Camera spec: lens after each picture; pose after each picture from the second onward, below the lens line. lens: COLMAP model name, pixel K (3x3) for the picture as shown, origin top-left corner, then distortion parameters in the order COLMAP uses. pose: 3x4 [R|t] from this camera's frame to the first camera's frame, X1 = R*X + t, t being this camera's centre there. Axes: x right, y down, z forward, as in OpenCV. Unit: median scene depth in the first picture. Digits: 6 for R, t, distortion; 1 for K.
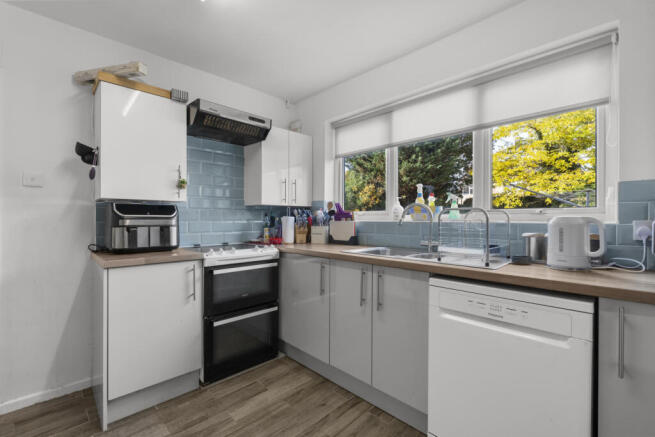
lens RADIAL K [[292.8, 0, 327.5], [0, 292.8, 218.5], [0, 0, 1]] dist [-0.000852, -0.000083]
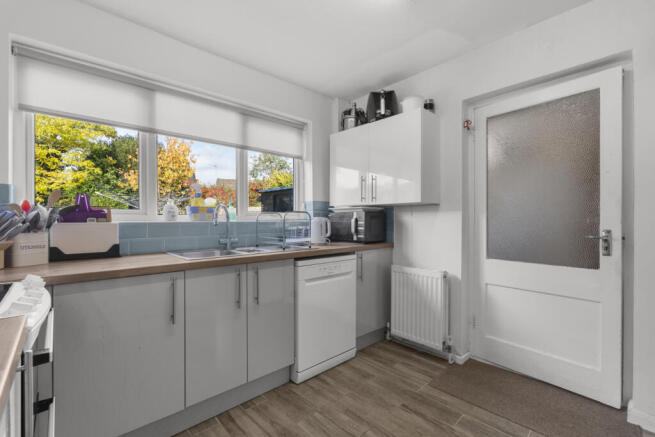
lens RADIAL K [[285.6, 0, 327.5], [0, 285.6, 218.5], [0, 0, 1]] dist [-0.002799, -0.000164]
pose [[0.030733, -0.001201, 0.999527, -0.809924], [0.001077, 0.999999, 0.001168, -0.001091], [-0.999527, 0.001041, 0.030734, 0.668323]]
